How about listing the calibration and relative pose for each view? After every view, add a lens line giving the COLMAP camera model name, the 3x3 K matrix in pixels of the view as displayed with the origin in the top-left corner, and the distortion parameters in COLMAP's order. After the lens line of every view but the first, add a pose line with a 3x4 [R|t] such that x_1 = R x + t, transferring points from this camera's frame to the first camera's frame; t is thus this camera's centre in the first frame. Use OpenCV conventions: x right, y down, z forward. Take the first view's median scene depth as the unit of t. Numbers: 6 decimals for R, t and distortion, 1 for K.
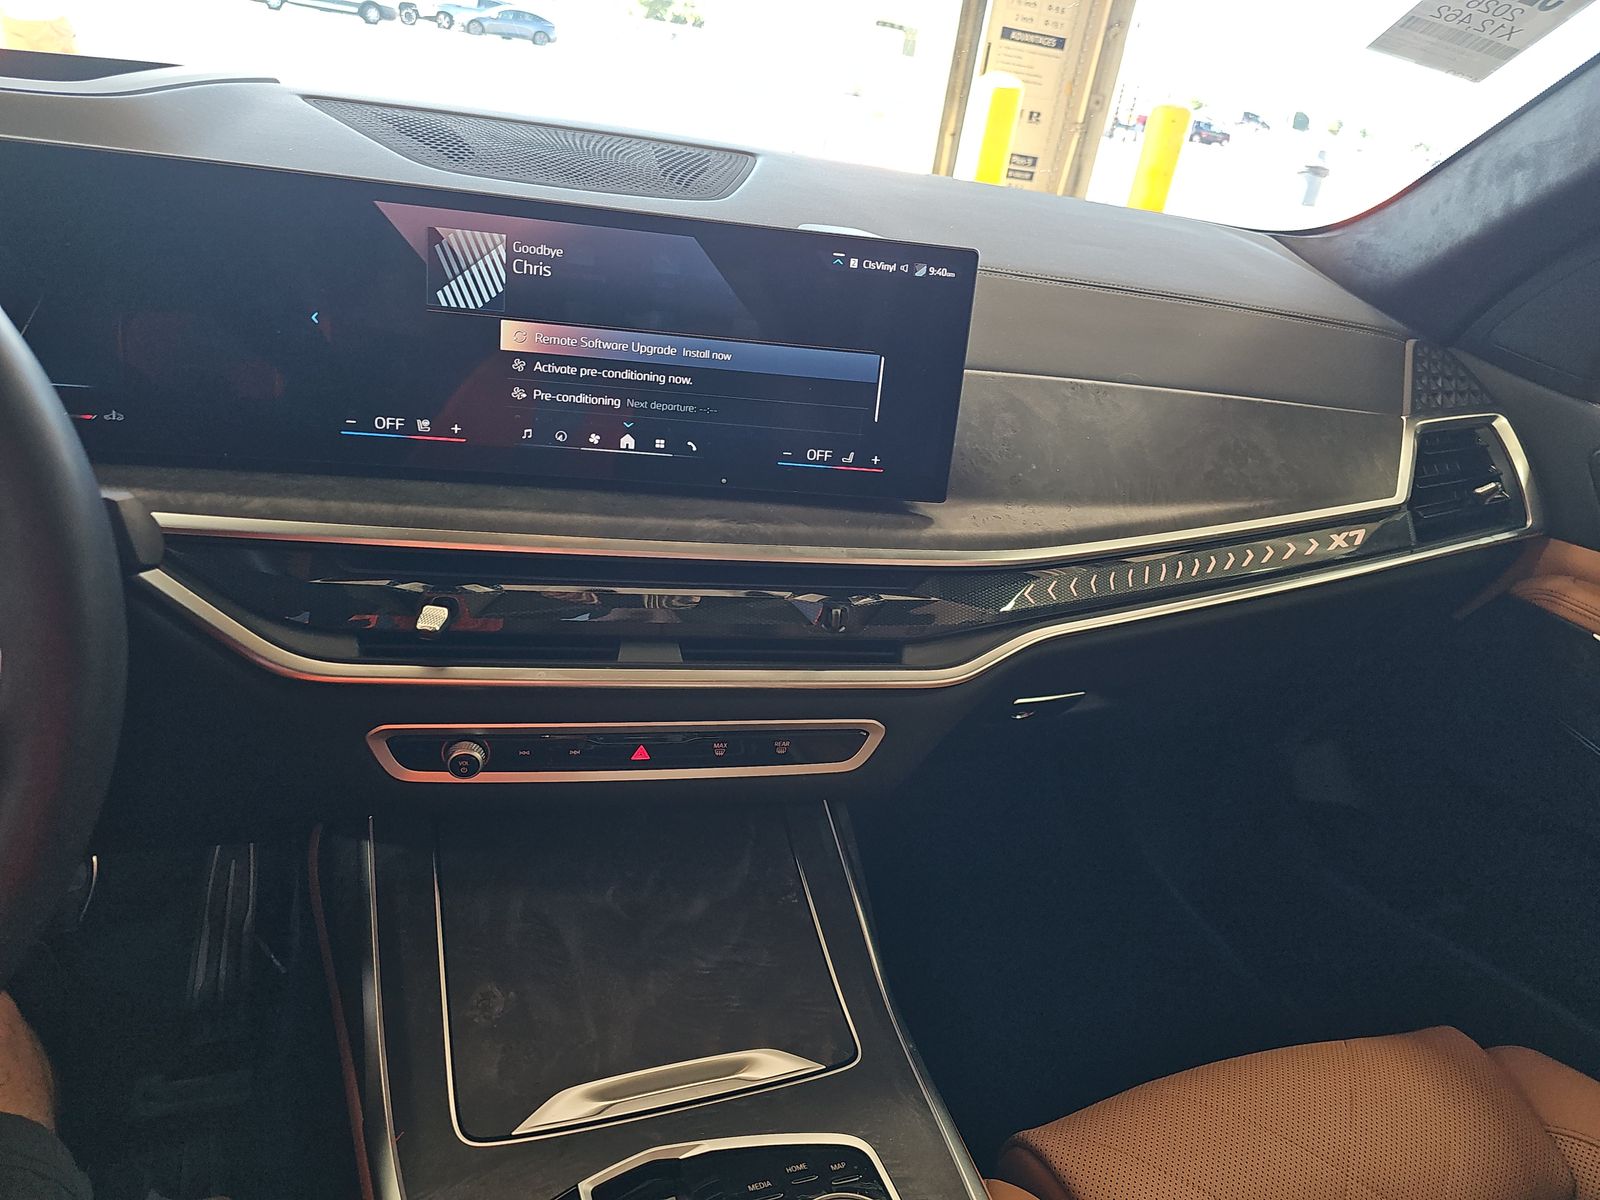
lens RADIAL K [[845.3, 0, 800.0], [0, 845.3, 600.0], [0, 0, 1]] dist [-0.022959, -0.003171]
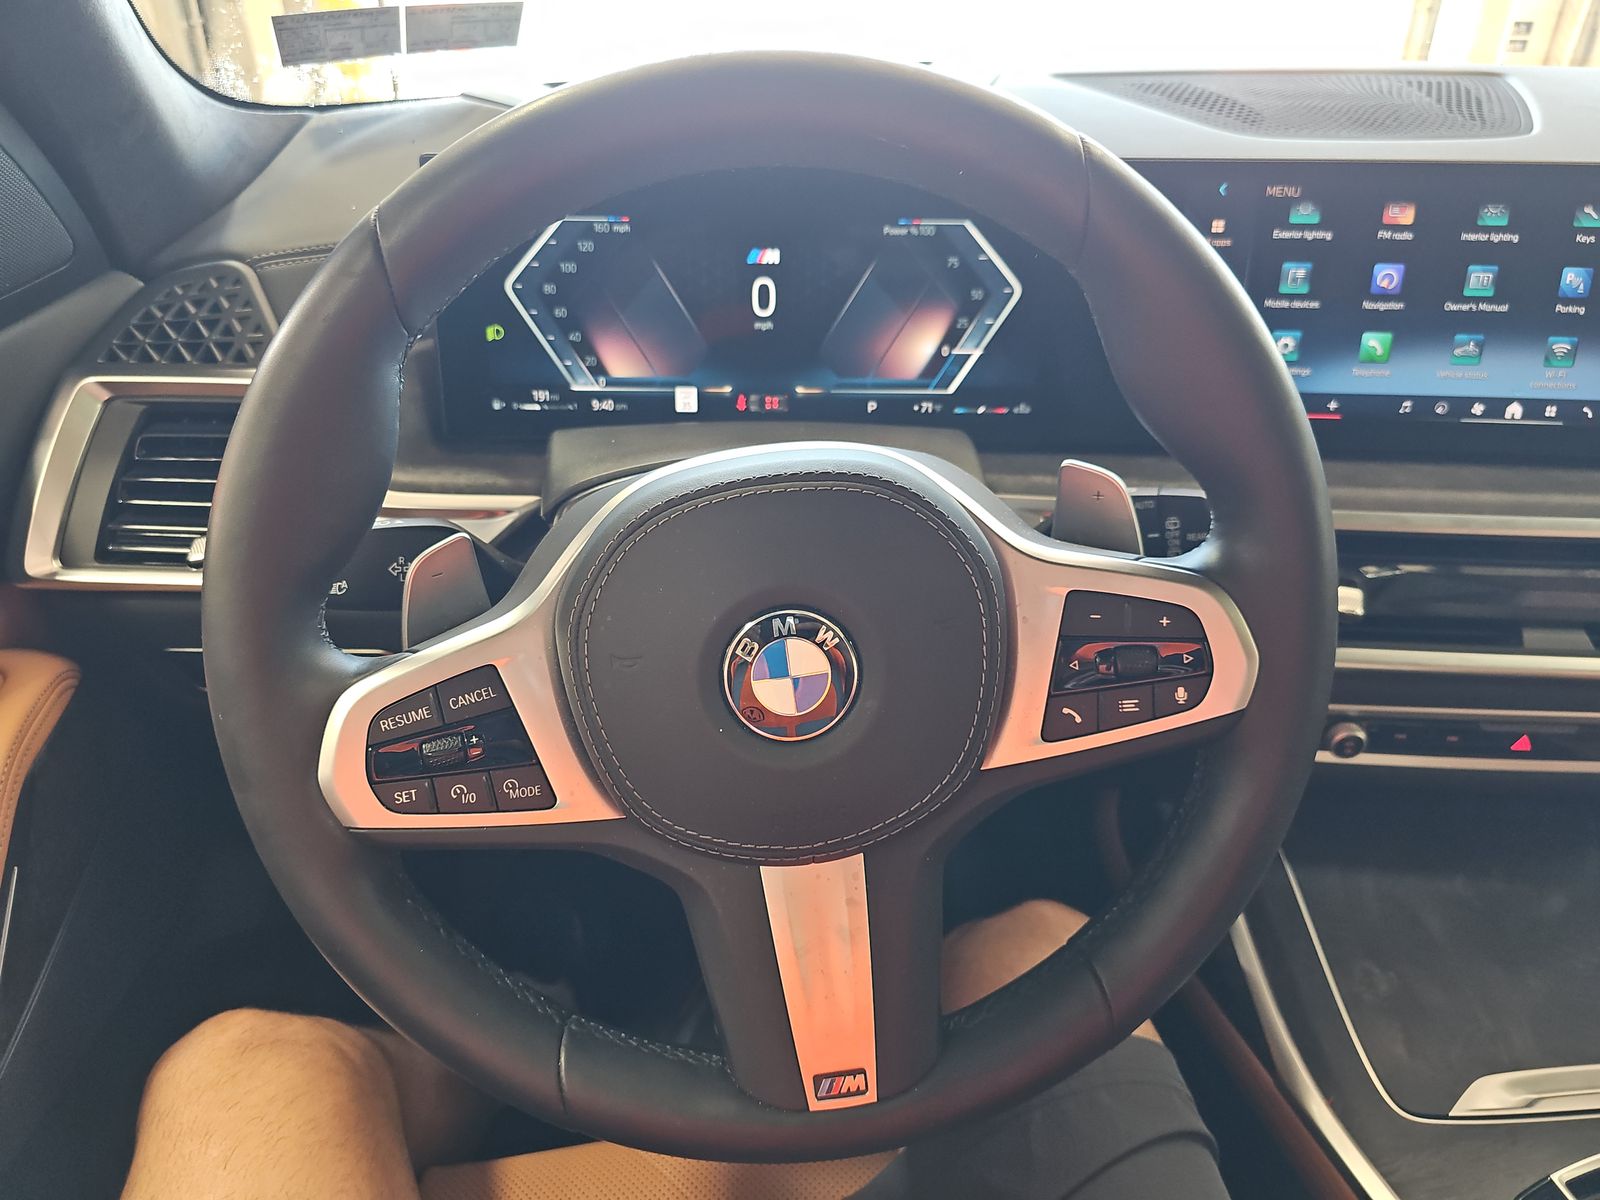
lens RADIAL K [[845.3, 0, 800.0], [0, 845.3, 600.0], [0, 0, 1]] dist [-0.022959, -0.003171]
pose [[0.951088, 0.016613, -0.308473, -0.676220], [0.003154, 0.997979, 0.063469, -0.039851], [0.308904, -0.061337, 0.949113, -0.126791]]
